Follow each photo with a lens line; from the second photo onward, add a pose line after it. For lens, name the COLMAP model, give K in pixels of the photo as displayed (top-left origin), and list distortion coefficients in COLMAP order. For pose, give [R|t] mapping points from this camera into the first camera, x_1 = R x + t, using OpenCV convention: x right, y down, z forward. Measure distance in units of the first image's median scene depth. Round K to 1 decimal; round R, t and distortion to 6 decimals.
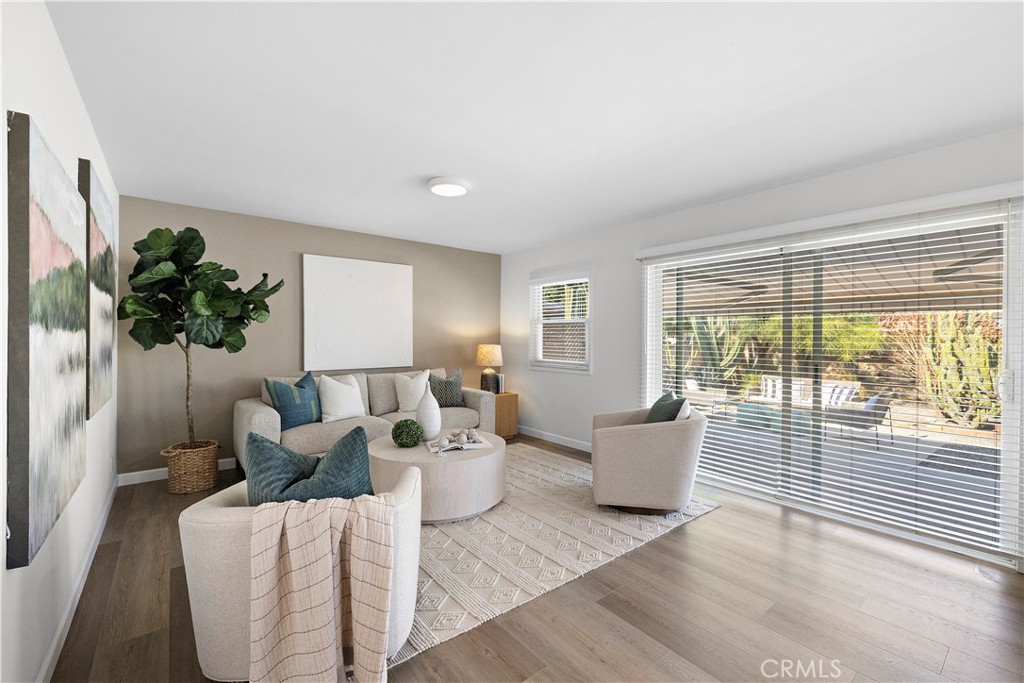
lens RADIAL K [[435.8, 0, 511.7], [0, 435.8, 333.5], [0, 0, 1]] dist [0.002340, 0.000045]
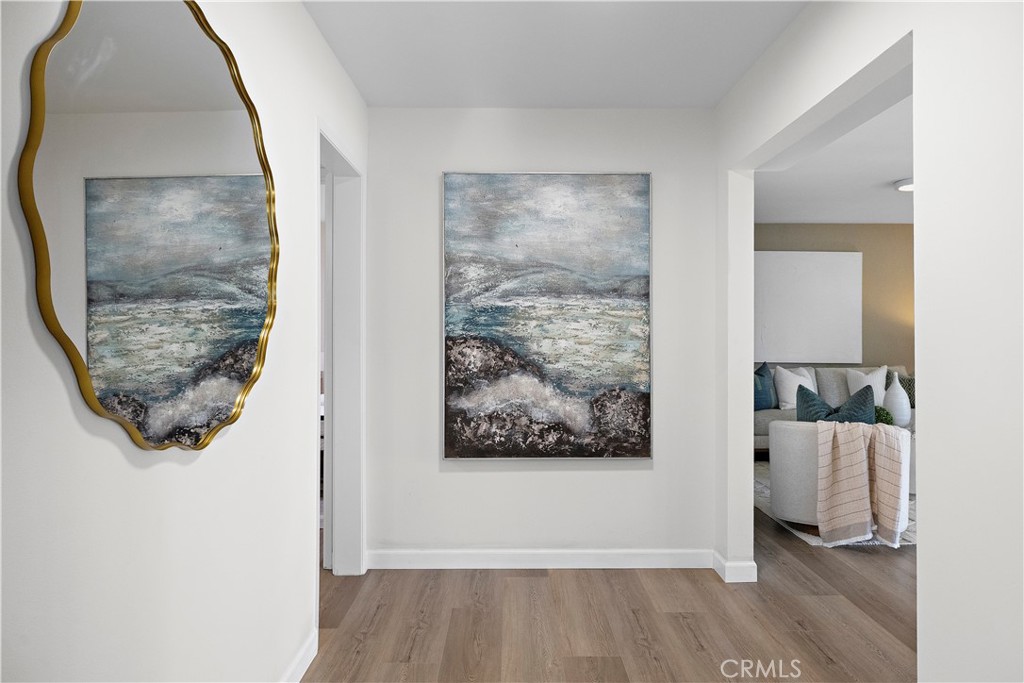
lens RADIAL K [[652.0, 0, 512.0], [0, 652.0, 341.5], [0, 0, 1]] dist [-0.004738, -0.001061]
pose [[0.796391, 0.000862, -0.604781, 0.017341], [0.008504, 0.999884, 0.012623, 0.011141], [0.604722, -0.015196, 0.796292, -0.852518]]
